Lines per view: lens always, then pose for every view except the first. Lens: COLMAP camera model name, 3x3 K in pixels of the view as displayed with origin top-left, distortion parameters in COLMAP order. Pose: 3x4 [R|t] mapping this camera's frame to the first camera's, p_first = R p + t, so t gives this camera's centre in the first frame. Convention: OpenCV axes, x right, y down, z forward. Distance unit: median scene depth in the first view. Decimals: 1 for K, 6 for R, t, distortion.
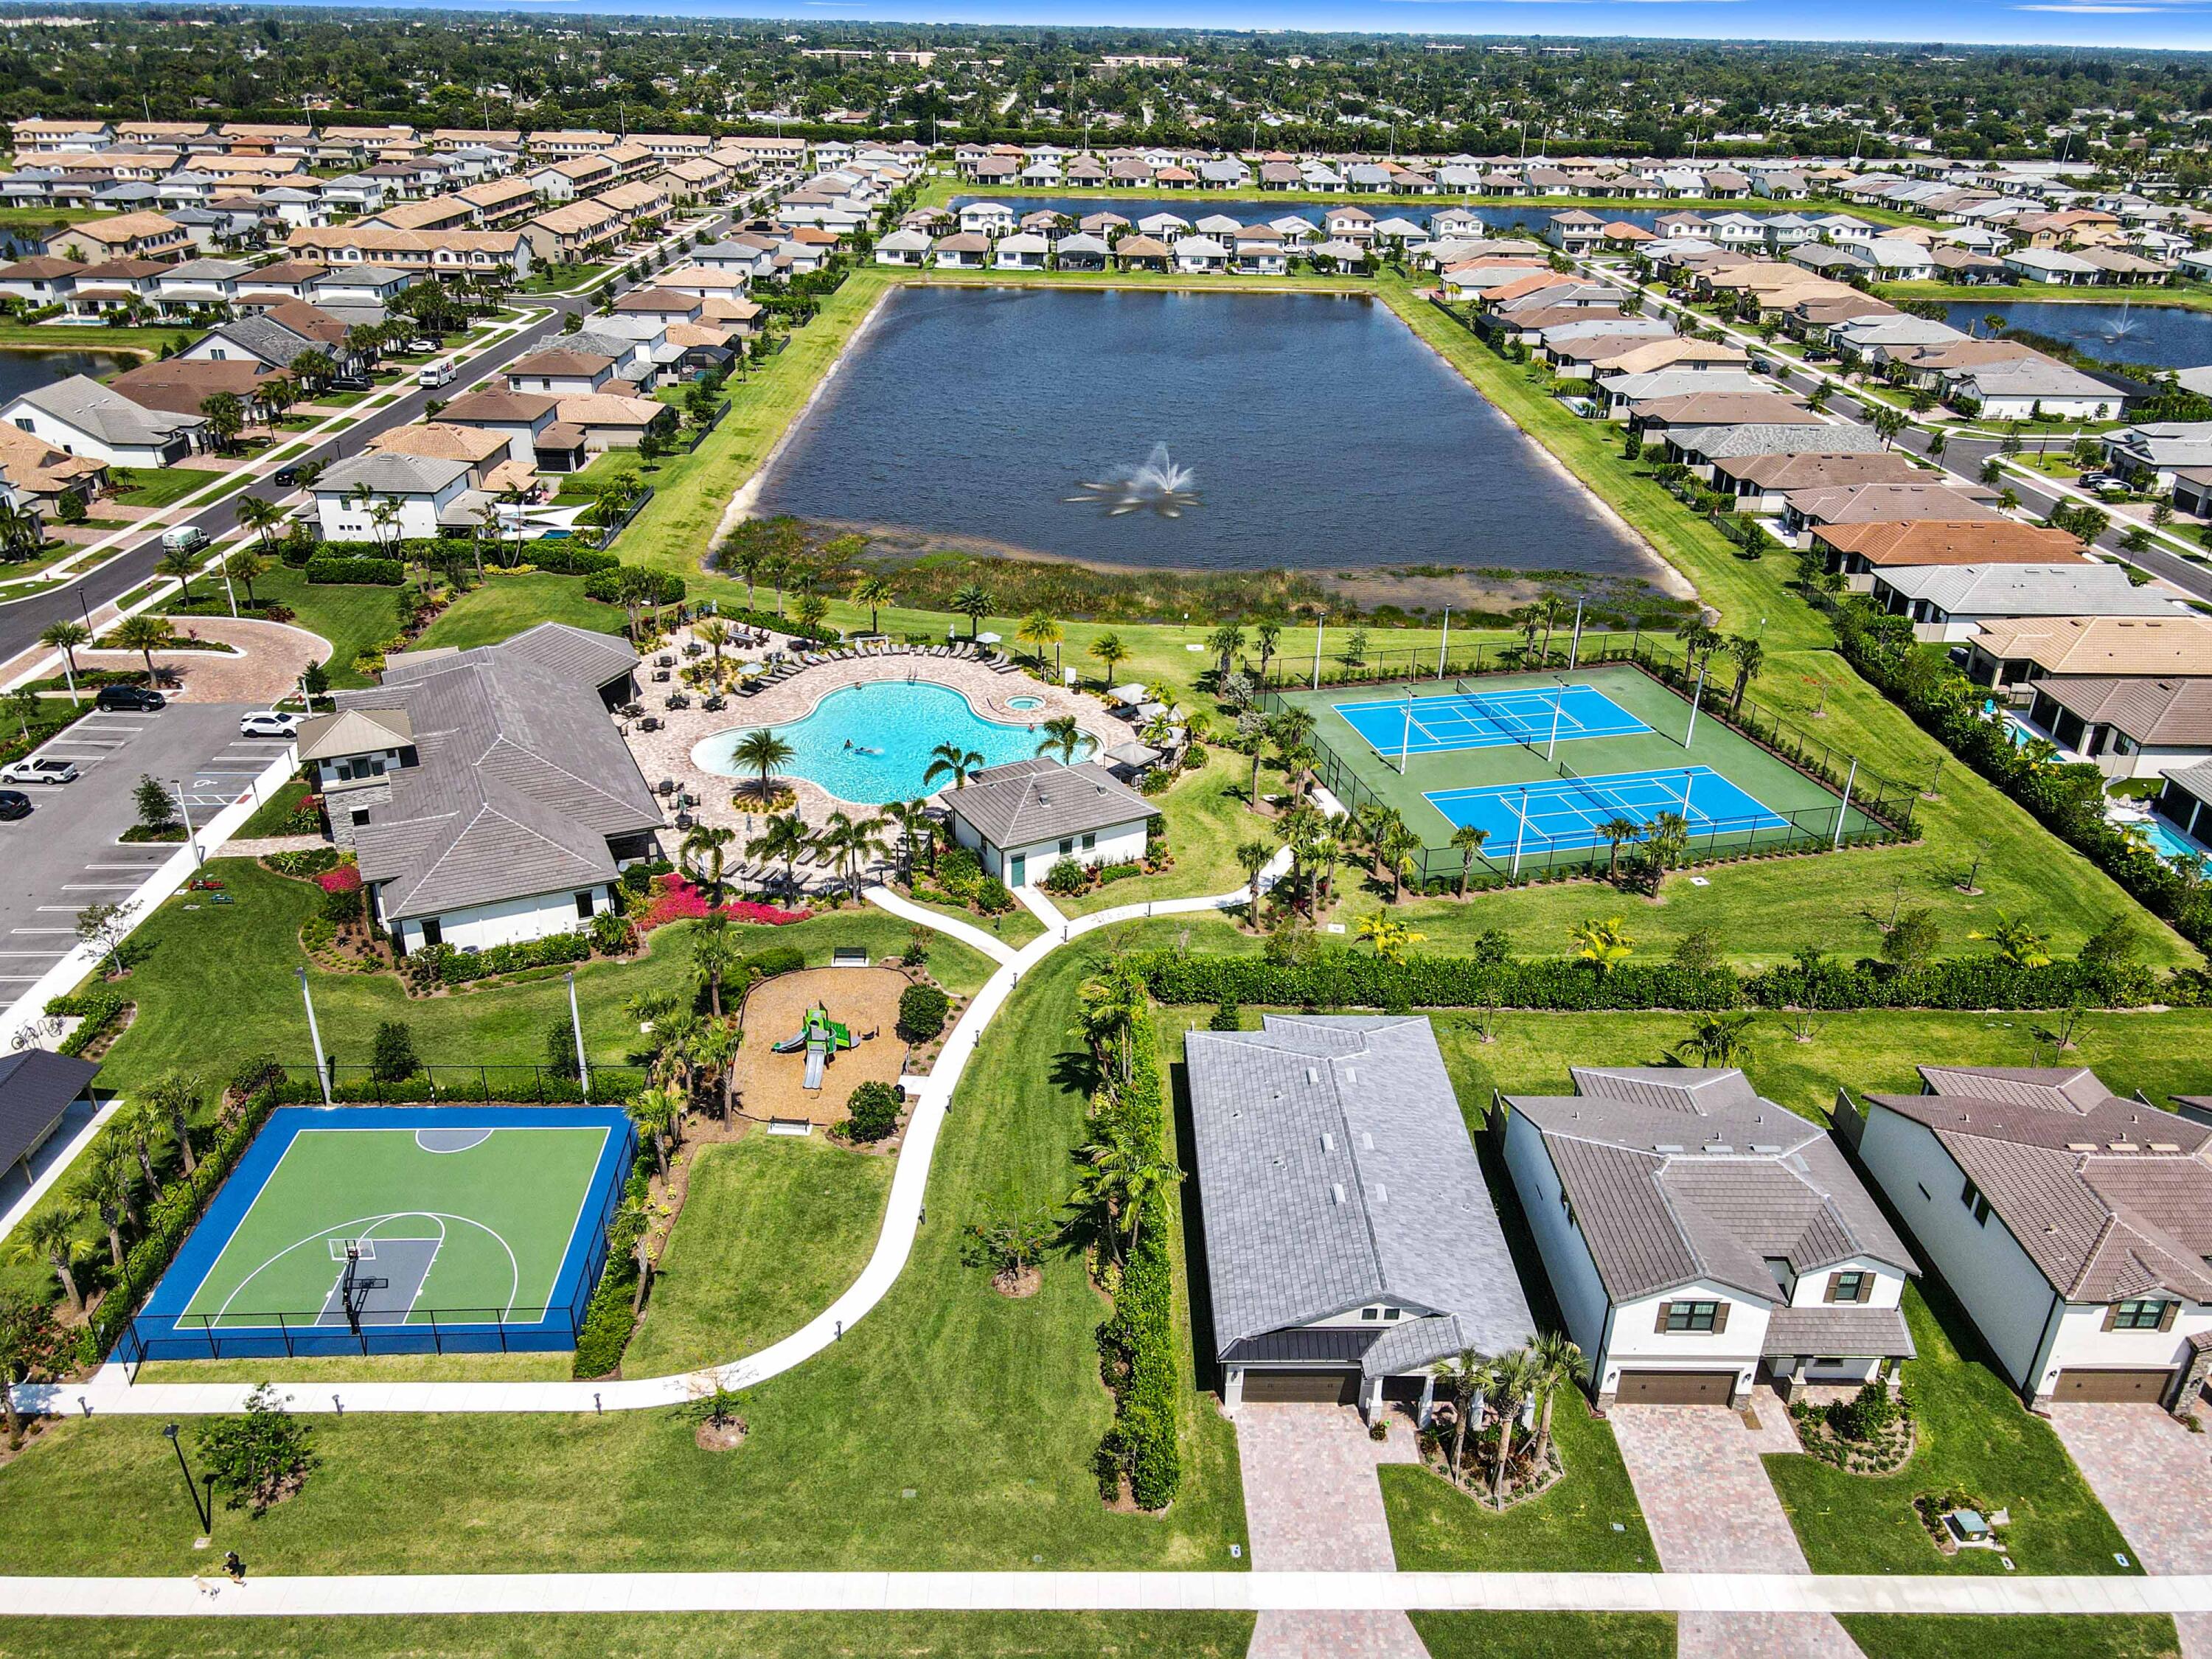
lens RADIAL K [[1652.4, 0, 1106.0], [0, 1652.4, 829.5], [0, 0, 1]] dist [0.008344, 0.007709]
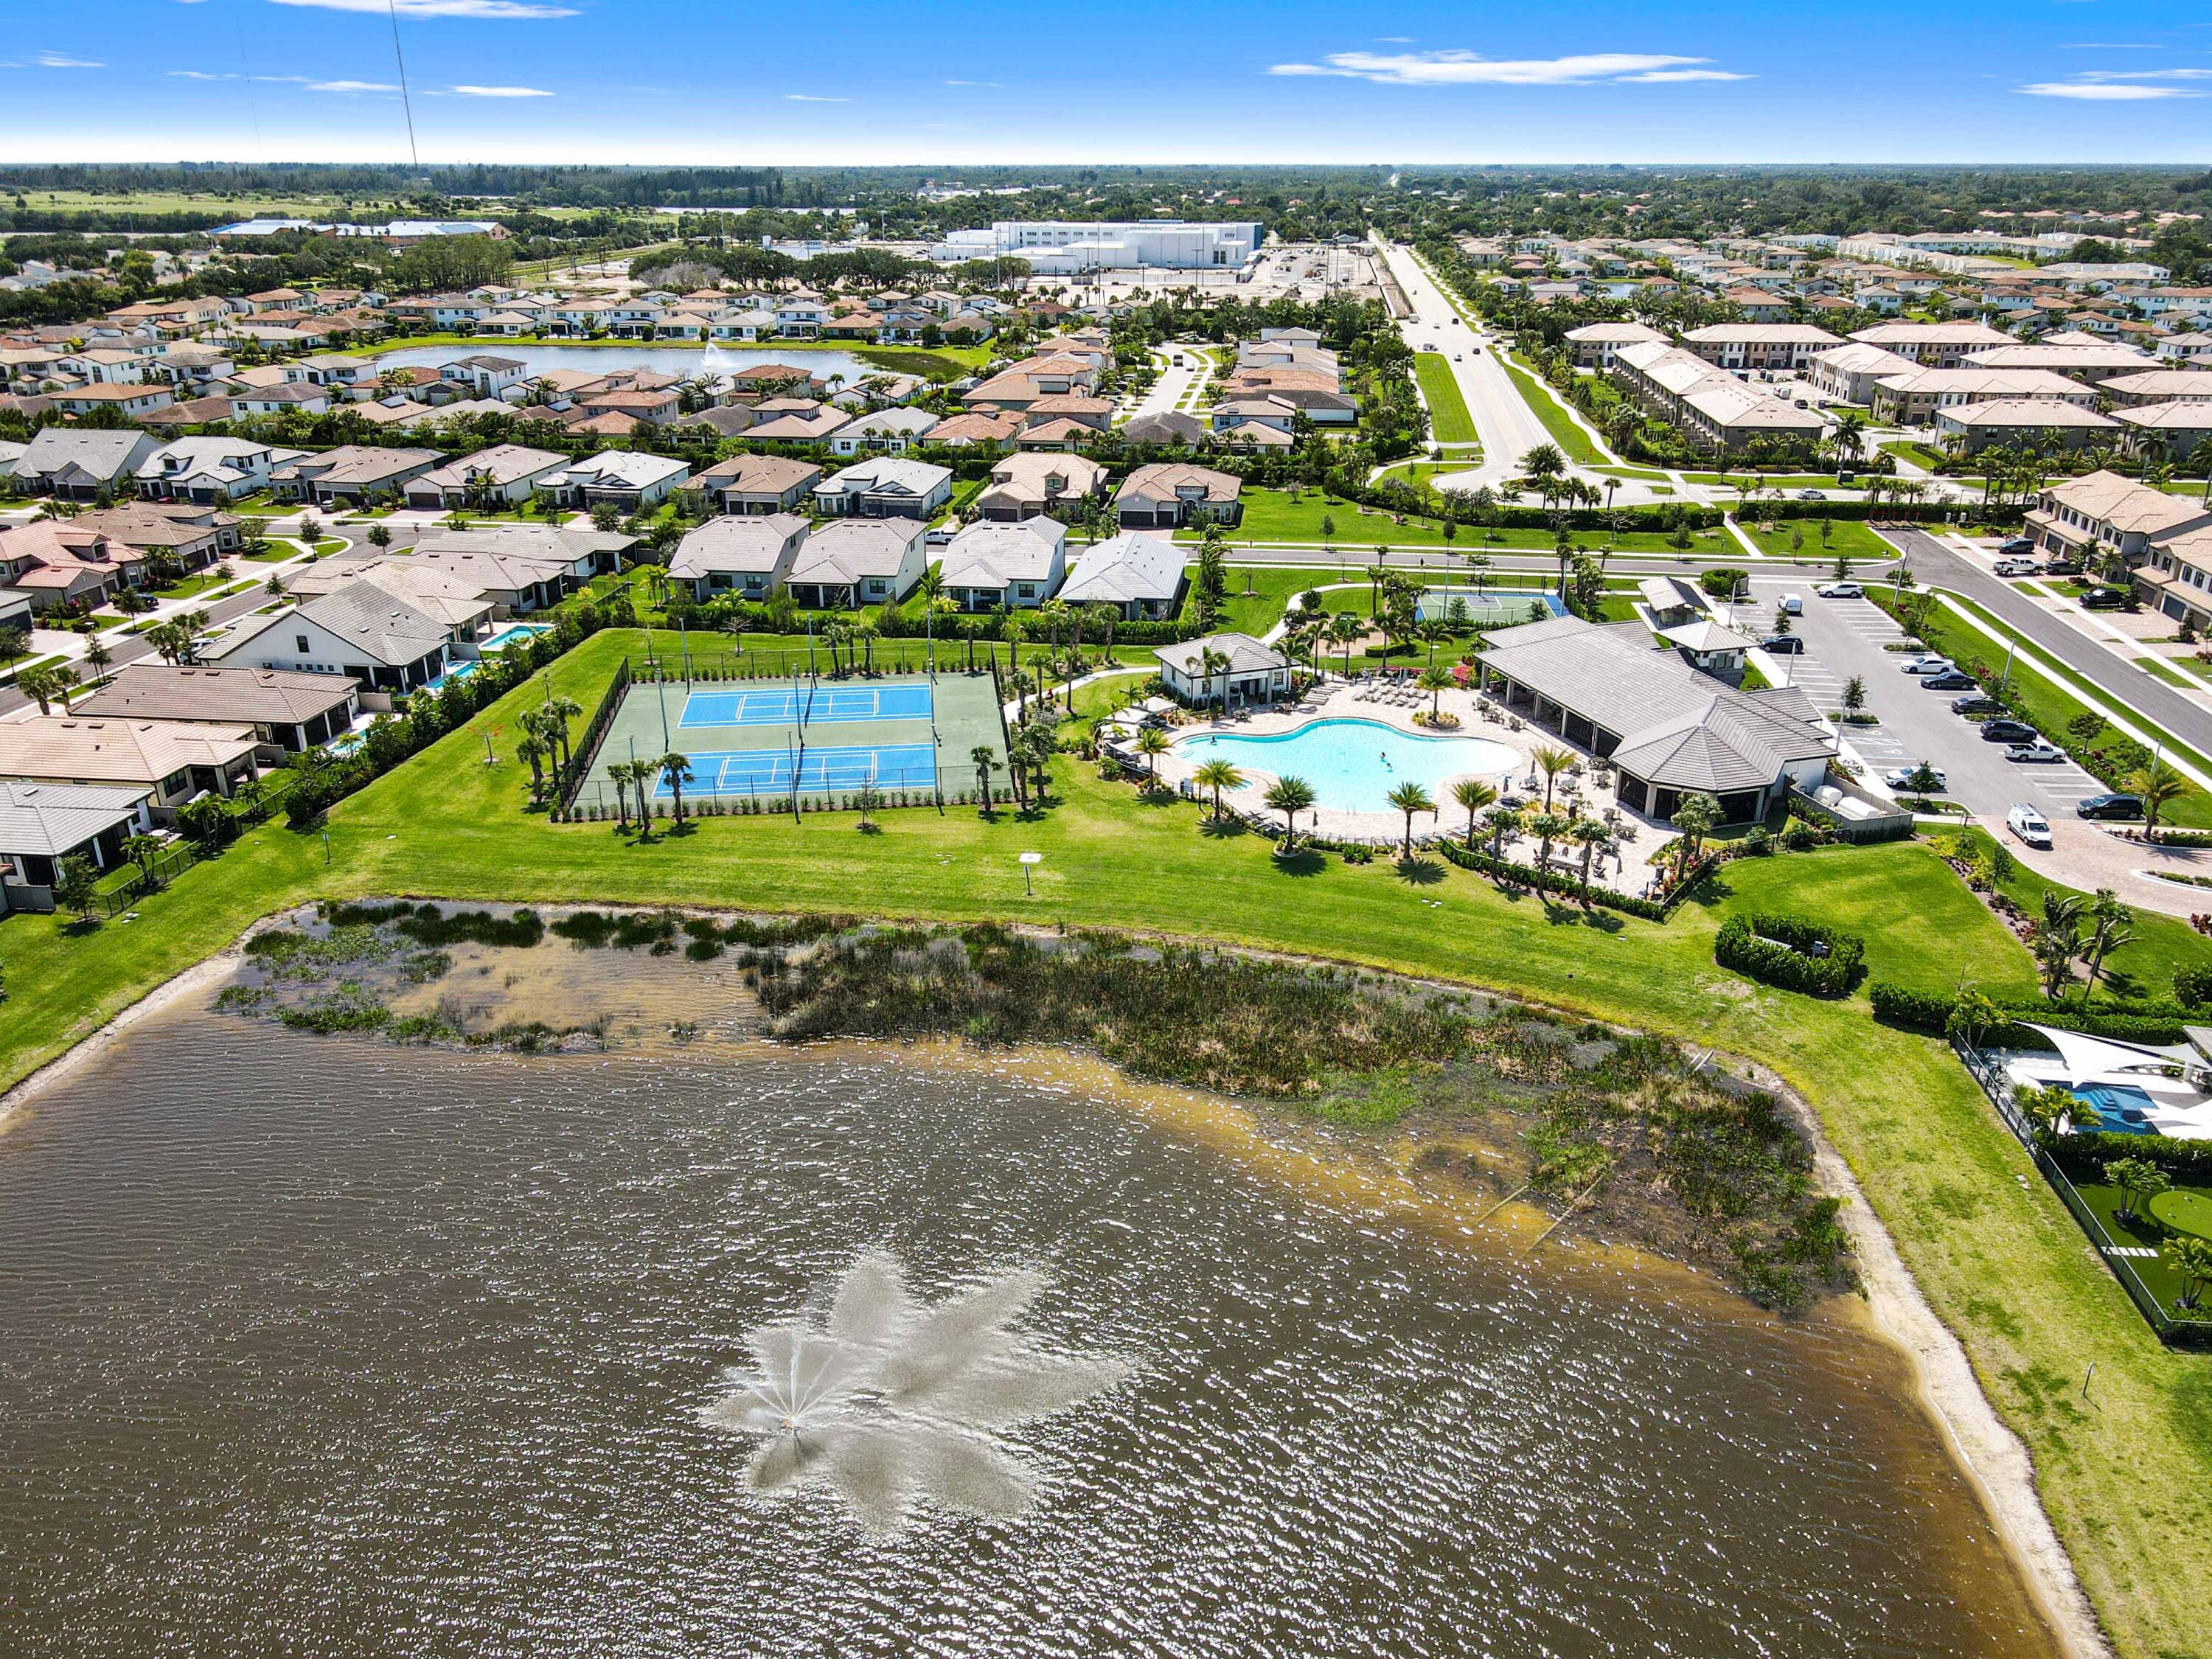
lens RADIAL K [[1717.1, 0, 1144.5], [0, 1717.1, 828.2], [0, 0, 1]] dist [0.002796, 0.005061]
pose [[-0.993090, -0.057056, 0.102555, -0.042125], [0.037650, 0.672781, 0.738883, -0.340519], [-0.111154, 0.737638, -0.665984, 0.696044]]
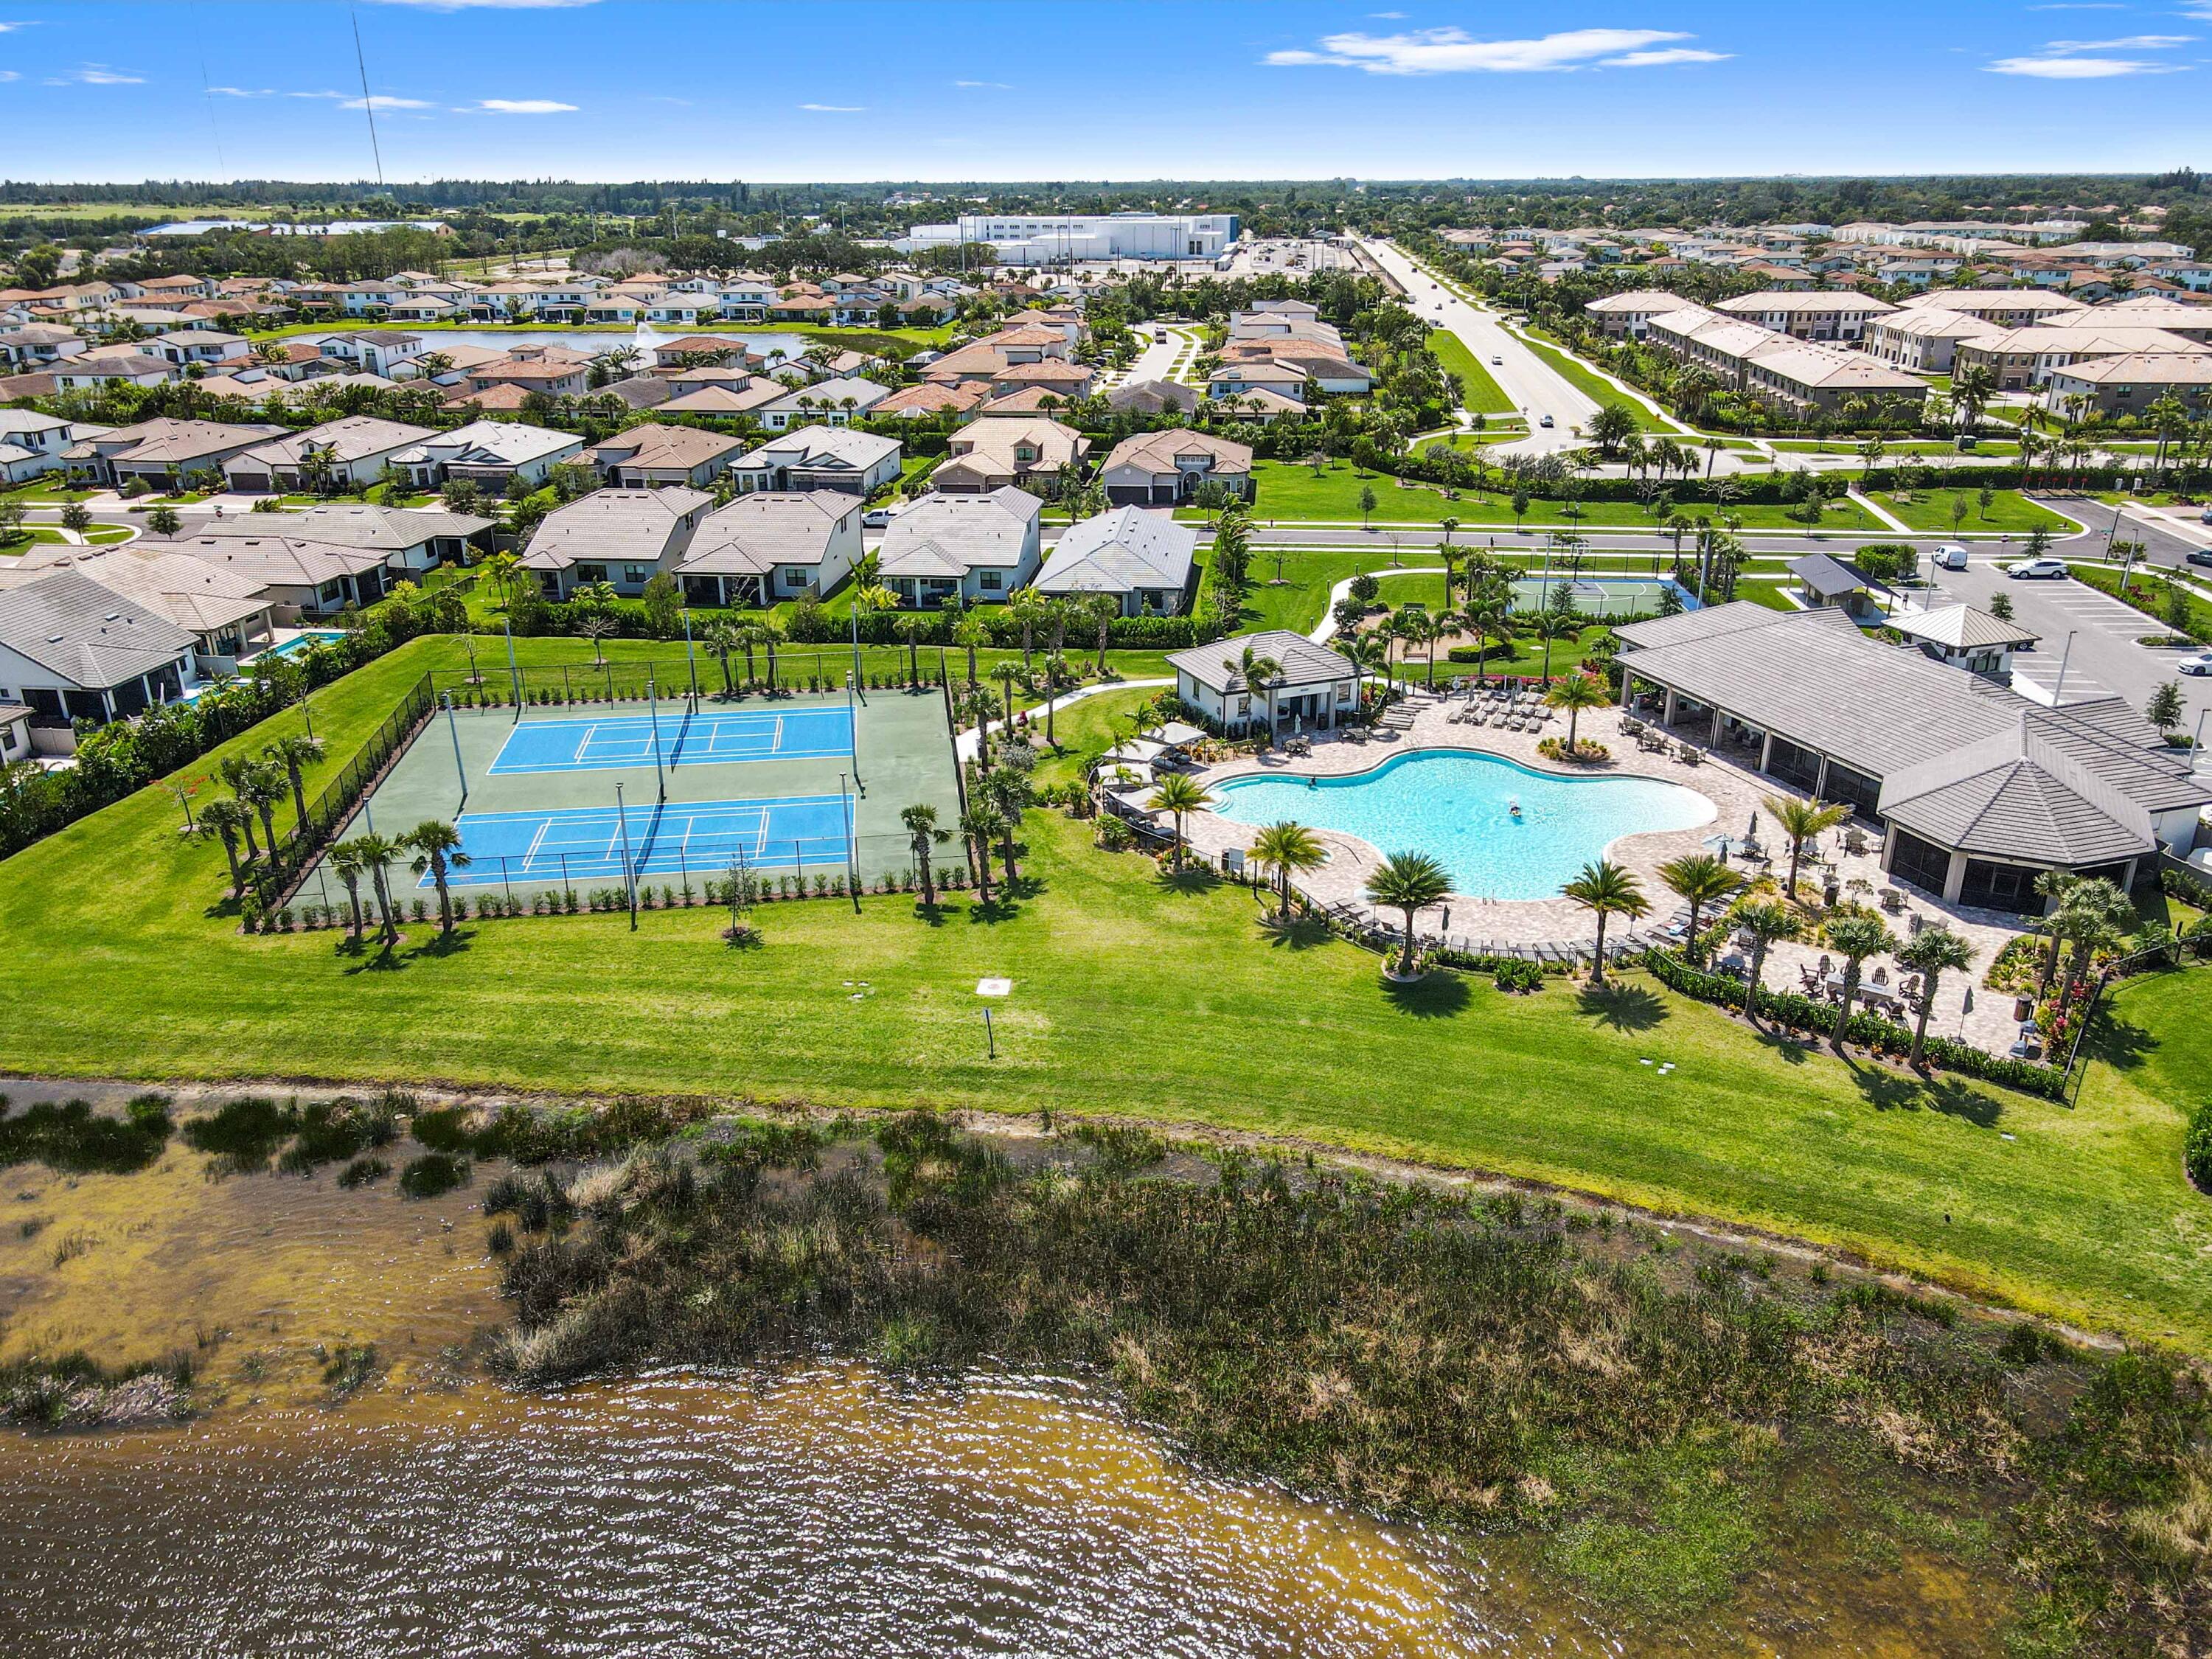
lens RADIAL K [[1652.4, 0, 1106.0], [0, 1652.4, 829.5], [0, 0, 1]] dist [0.008344, 0.007709]
pose [[-0.993041, -0.046615, 0.108151, -0.016986], [0.048717, 0.673476, 0.737602, -0.236753], [-0.107221, 0.737738, -0.666519, 0.582900]]
